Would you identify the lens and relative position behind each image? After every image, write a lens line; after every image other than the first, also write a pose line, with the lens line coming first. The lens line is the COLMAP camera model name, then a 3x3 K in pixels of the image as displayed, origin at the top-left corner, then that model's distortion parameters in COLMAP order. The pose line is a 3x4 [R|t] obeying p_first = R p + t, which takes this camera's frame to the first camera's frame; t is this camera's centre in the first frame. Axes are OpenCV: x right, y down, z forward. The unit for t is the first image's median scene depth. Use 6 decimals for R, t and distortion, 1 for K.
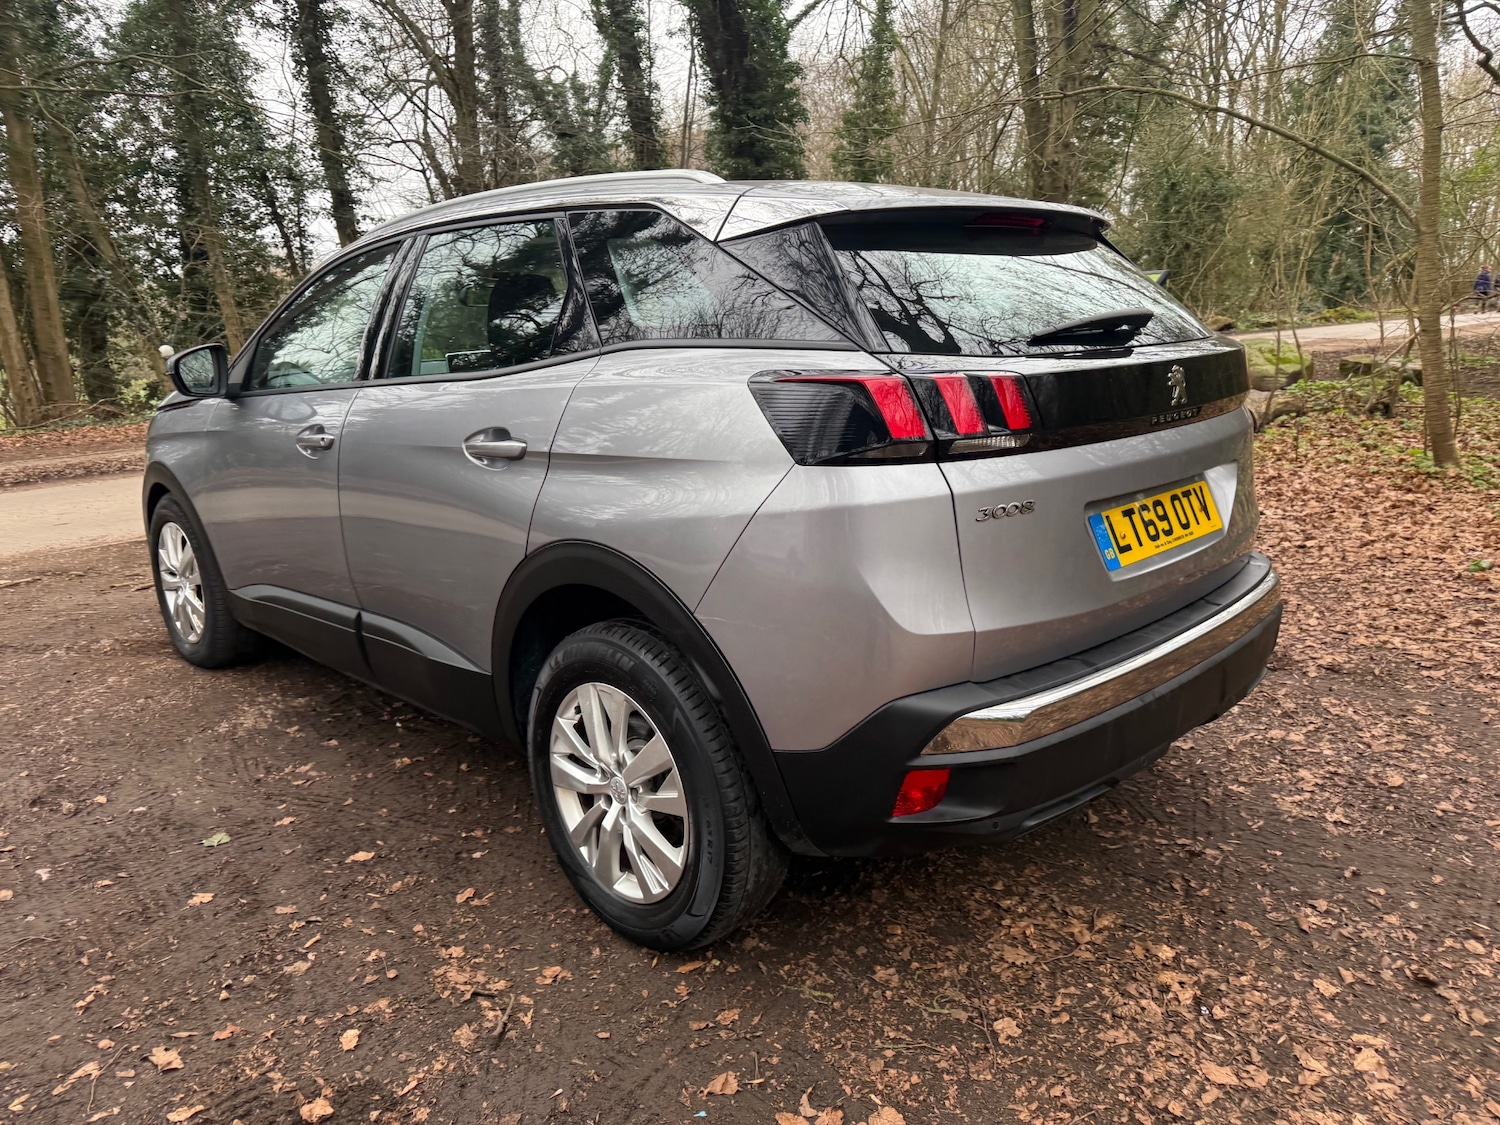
lens RADIAL K [[1086.7, 0, 745.0], [0, 1086.7, 569.0], [0, 0, 1]] dist [0.034319, -0.008744]
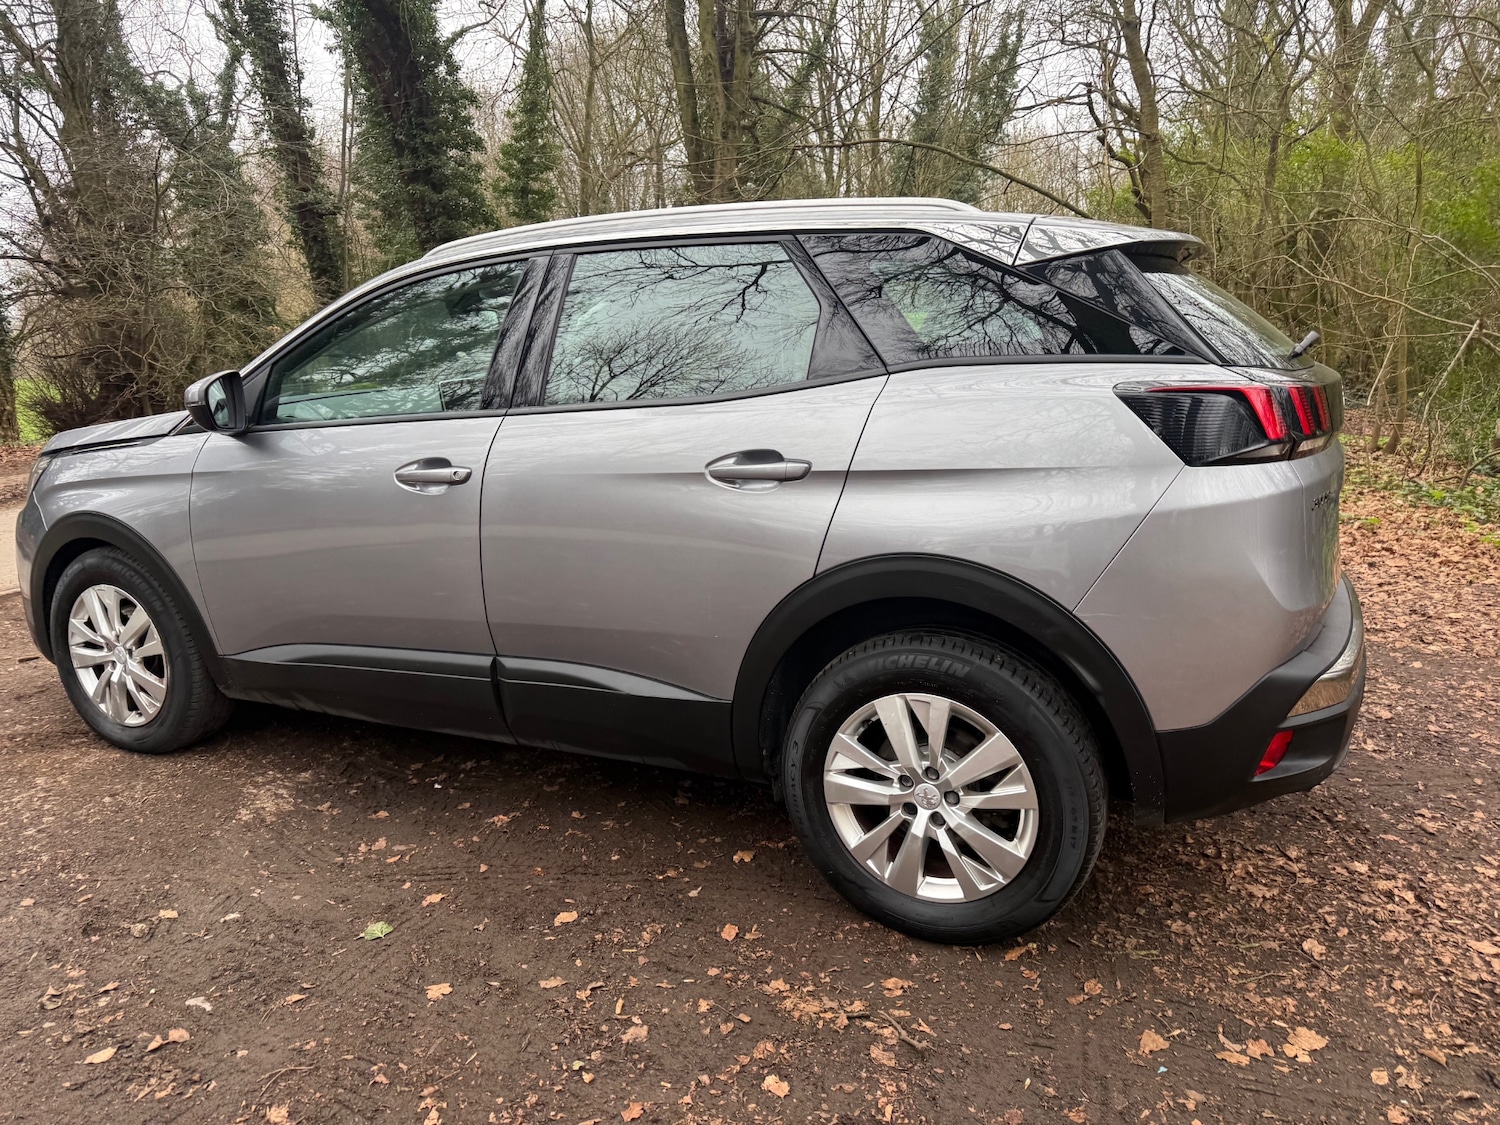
lens RADIAL K [[1075.3, 0, 745.4], [0, 1075.3, 592.0], [0, 0, 1]] dist [0.021511, -0.001752]
pose [[0.940987, -0.076185, 0.329758, -0.576247], [0.078457, 0.996897, 0.006434, -0.008273], [-0.329225, 0.019817, 0.944044, 0.093627]]
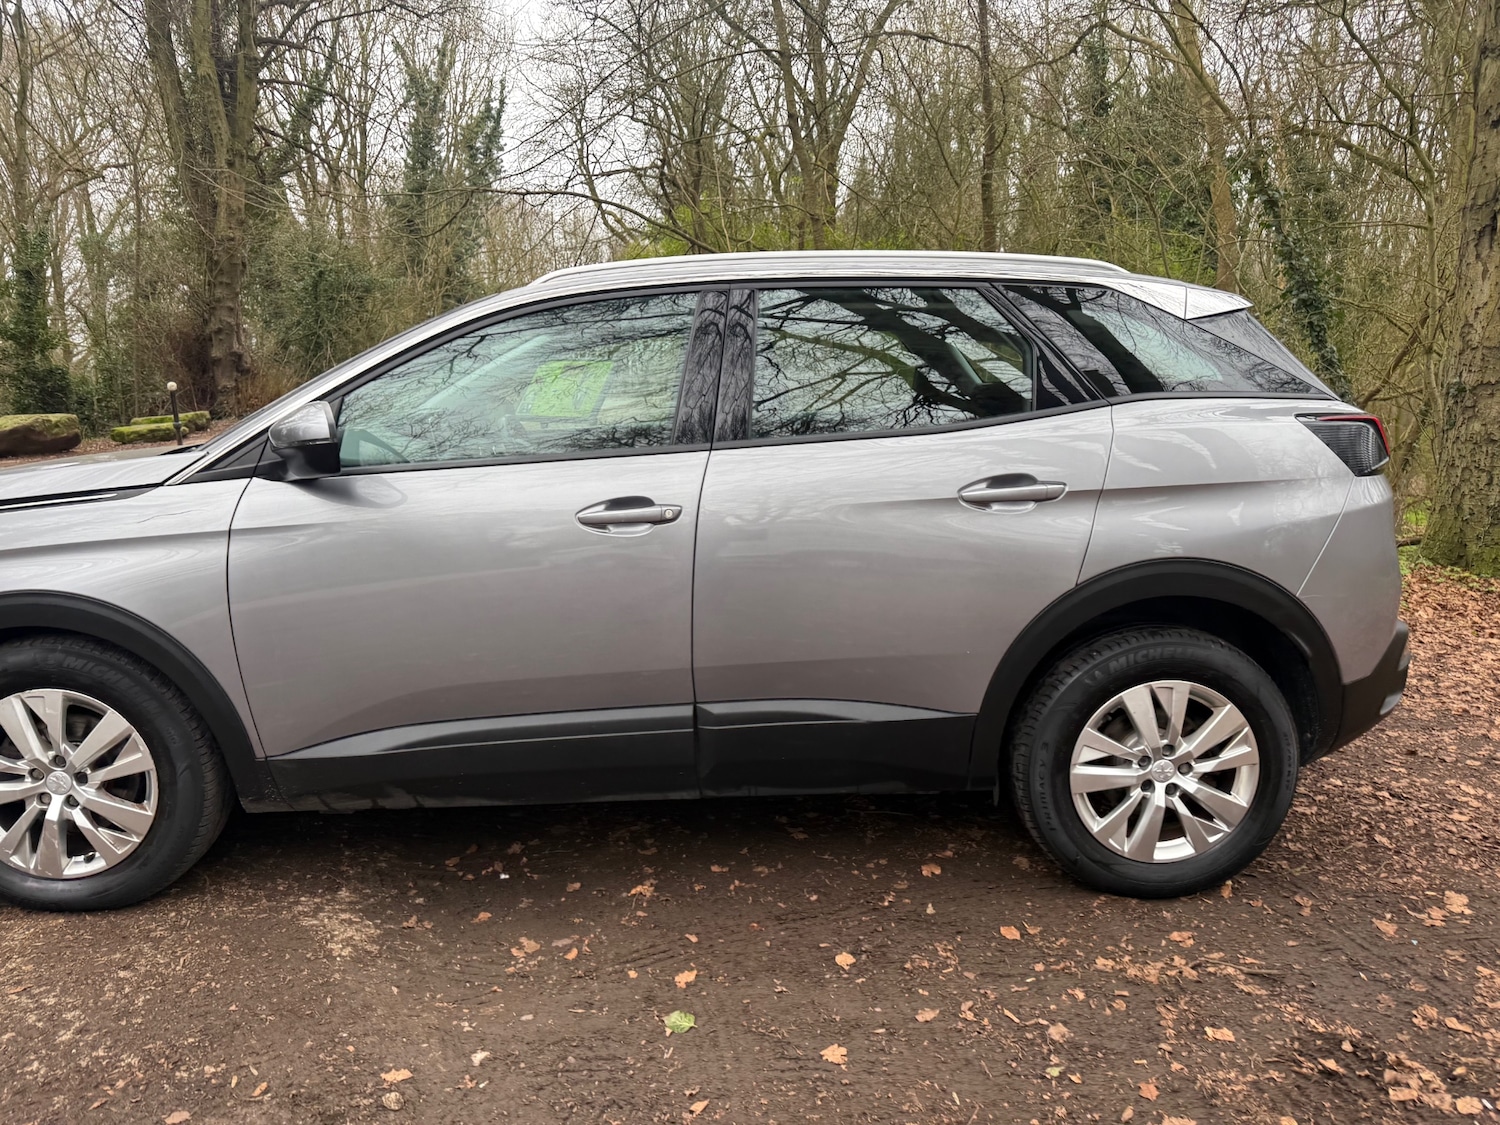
lens RADIAL K [[1086.7, 0, 745.0], [0, 1086.7, 569.0], [0, 0, 1]] dist [0.034319, -0.008744]
pose [[0.673935, -0.106141, 0.731127, -1.215024], [0.161027, 0.986937, -0.005153, -0.075441], [-0.721029, 0.121203, 0.682222, 0.479176]]
